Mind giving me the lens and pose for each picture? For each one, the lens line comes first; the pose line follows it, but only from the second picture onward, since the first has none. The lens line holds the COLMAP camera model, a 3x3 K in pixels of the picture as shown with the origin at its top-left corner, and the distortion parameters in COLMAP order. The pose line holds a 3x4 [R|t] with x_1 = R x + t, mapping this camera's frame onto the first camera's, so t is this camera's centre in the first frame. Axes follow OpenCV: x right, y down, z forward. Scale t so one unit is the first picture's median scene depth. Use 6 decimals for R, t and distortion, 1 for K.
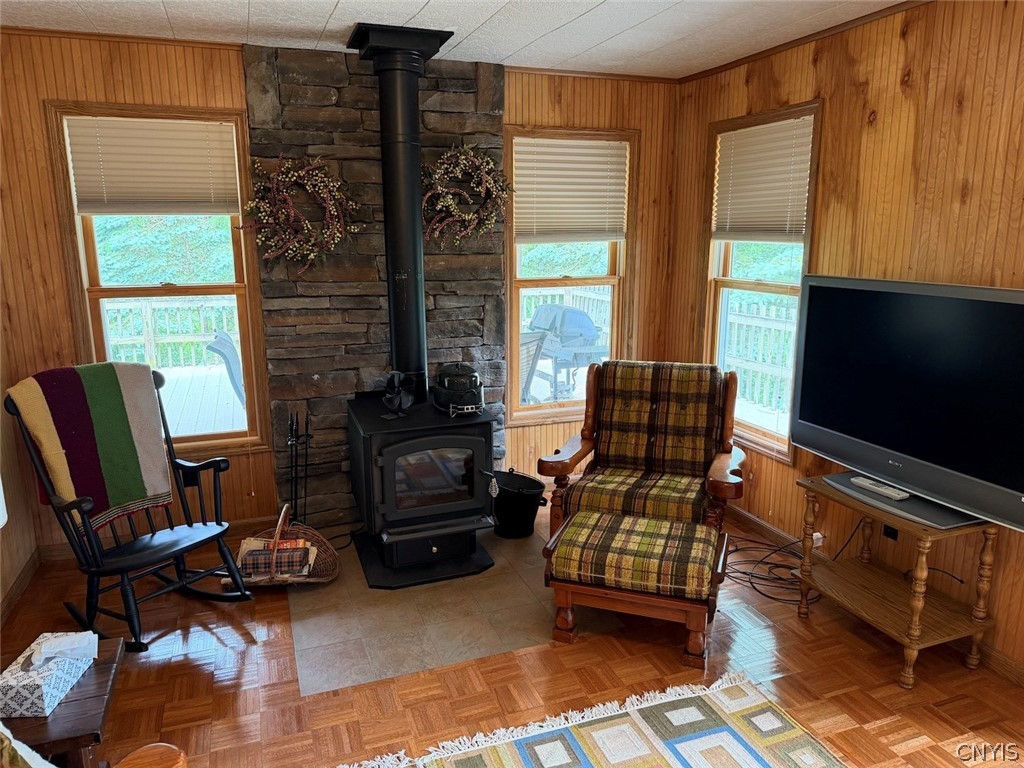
lens RADIAL K [[711.9, 0, 501.8], [0, 711.9, 379.4], [0, 0, 1]] dist [0.092902, -0.140423]
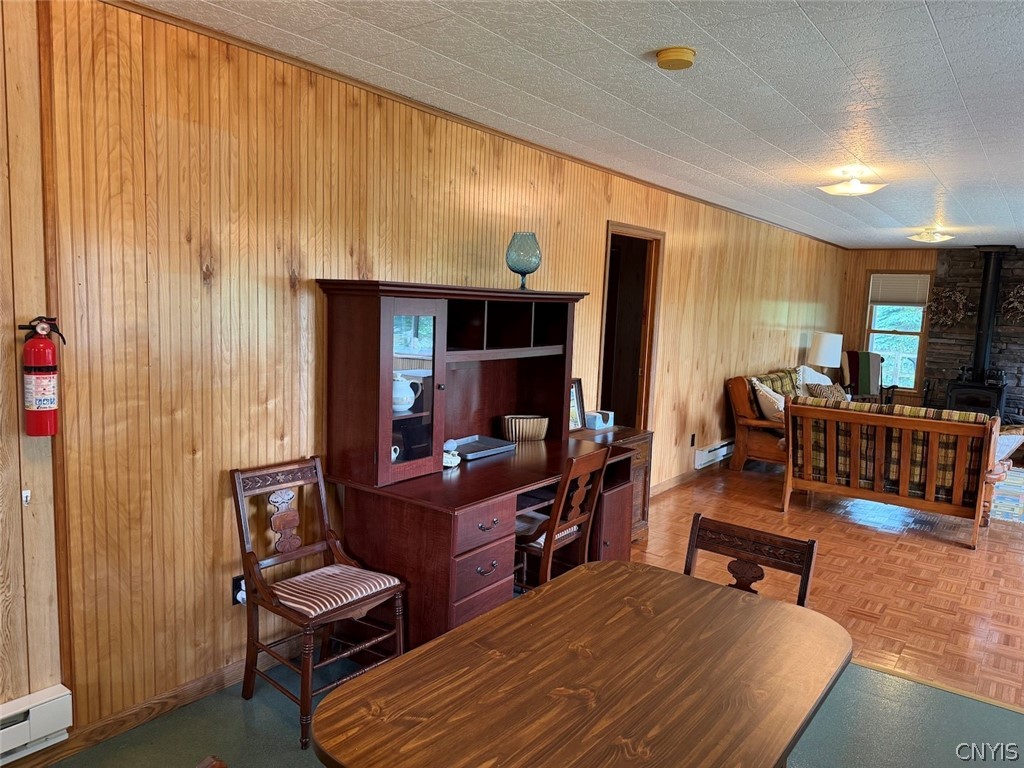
lens RADIAL K [[722.0, 0, 512.0], [0, 722.0, 384.0], [0, 0, 1]] dist [0.021361, -0.036880]
pose [[0.542561, 0.124219, -0.830781, 1.074206], [-0.215948, 0.976392, 0.004961, 0.371537], [0.811785, 0.176714, 0.556577, -1.706314]]
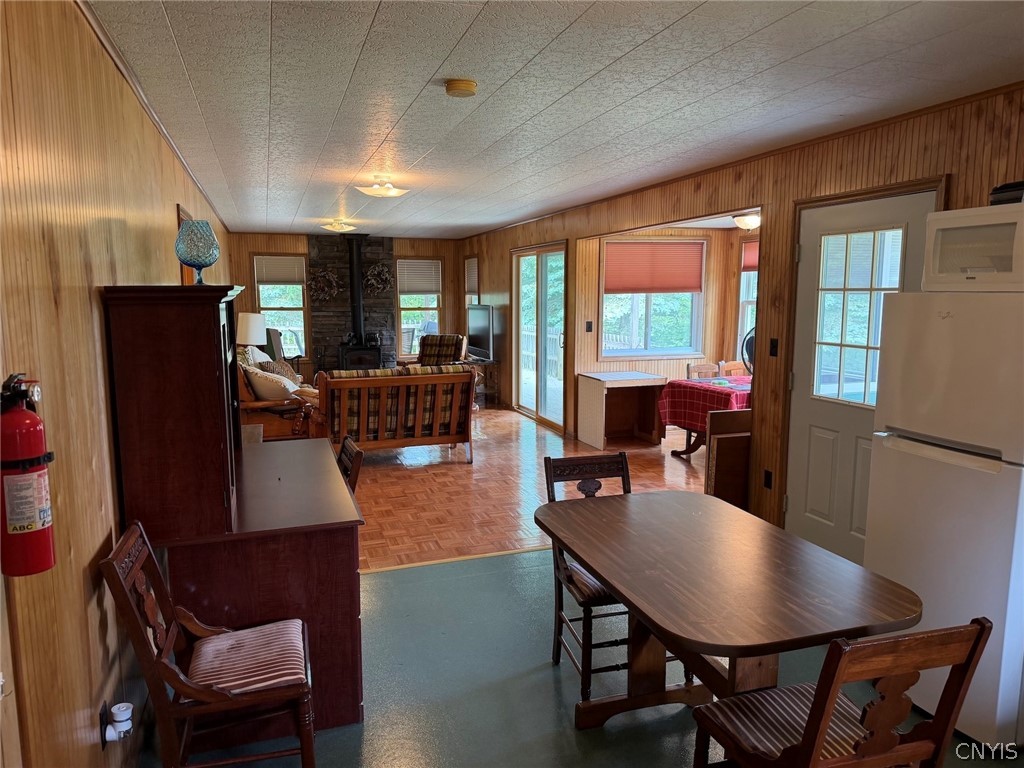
lens RADIAL K [[714.5, 0, 512.0], [0, 714.5, 384.0], [0, 0, 1]] dist [0.104408, -0.159074]
pose [[0.999623, 0.006100, -0.026757, 0.614788], [-0.008208, 0.996809, -0.079396, 0.434823], [0.026187, 0.079586, 0.996484, -2.040226]]
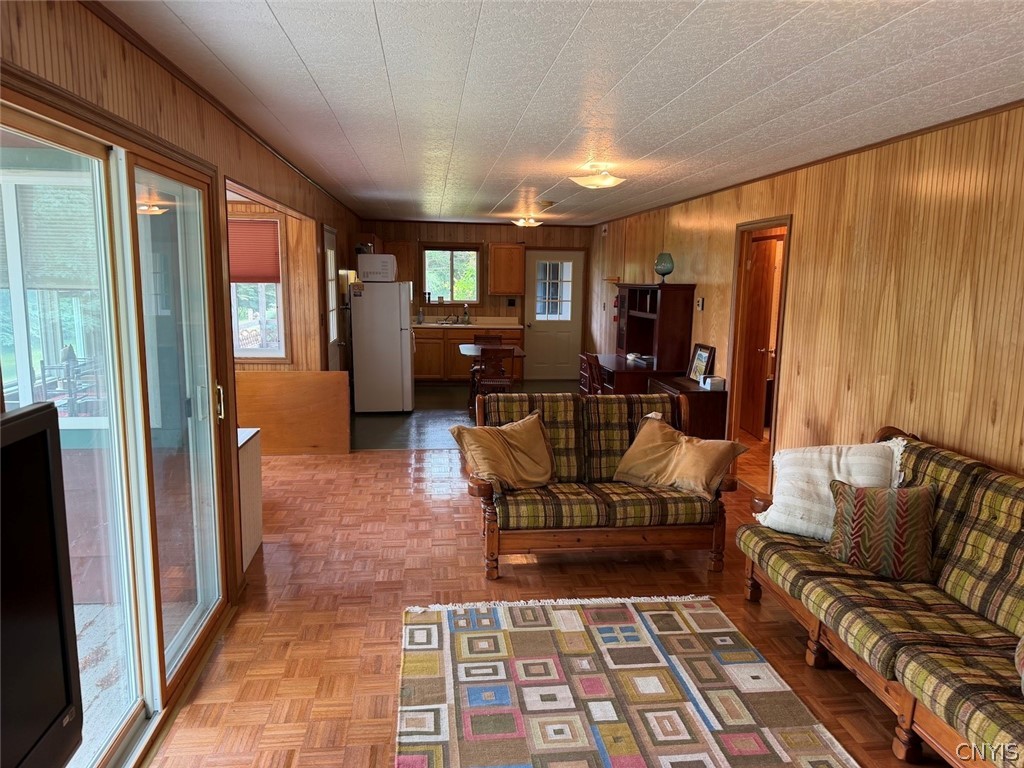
lens RADIAL K [[722.0, 0, 512.0], [0, 722.0, 384.0], [0, 0, 1]] dist [0.021361, -0.036880]
pose [[-0.971674, -0.048147, 0.231367, 0.123309], [0.035964, 0.937497, 0.346131, -0.204569], [-0.233571, 0.344647, -0.909210, 0.869546]]
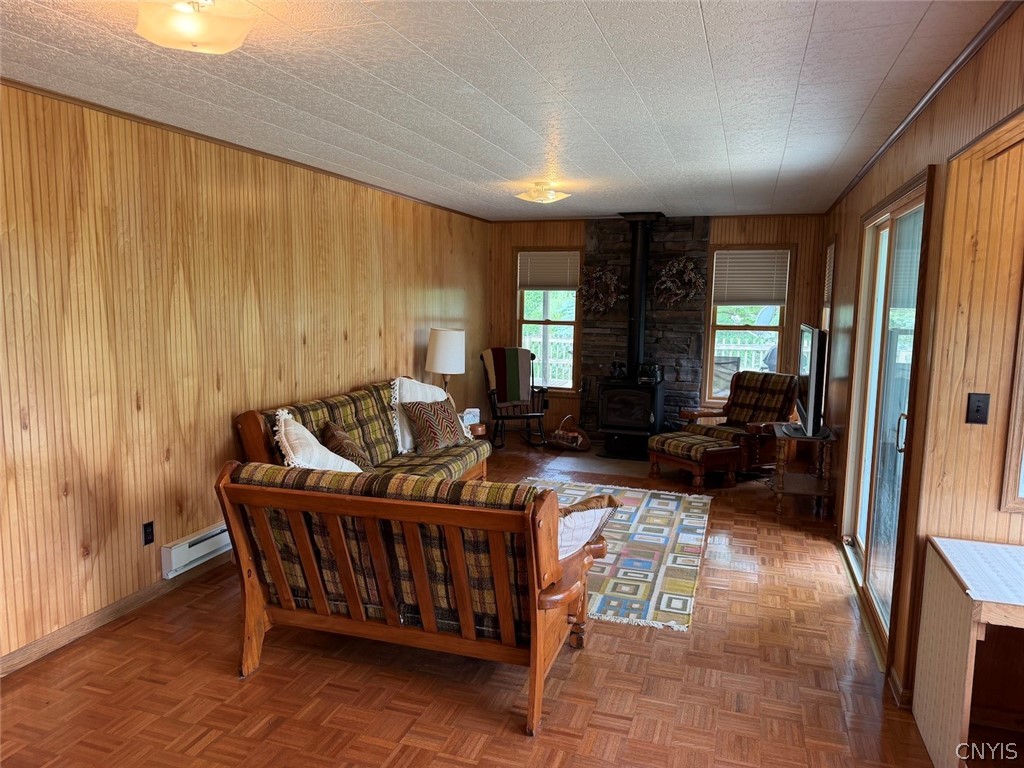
lens RADIAL K [[711.9, 0, 501.8], [0, 711.9, 379.4], [0, 0, 1]] dist [0.092902, -0.140423]
pose [[0.773592, 0.088062, -0.627535, 0.865892], [-0.146753, 0.988272, -0.042224, 0.173670], [0.616456, 0.124757, 0.777443, -0.841966]]
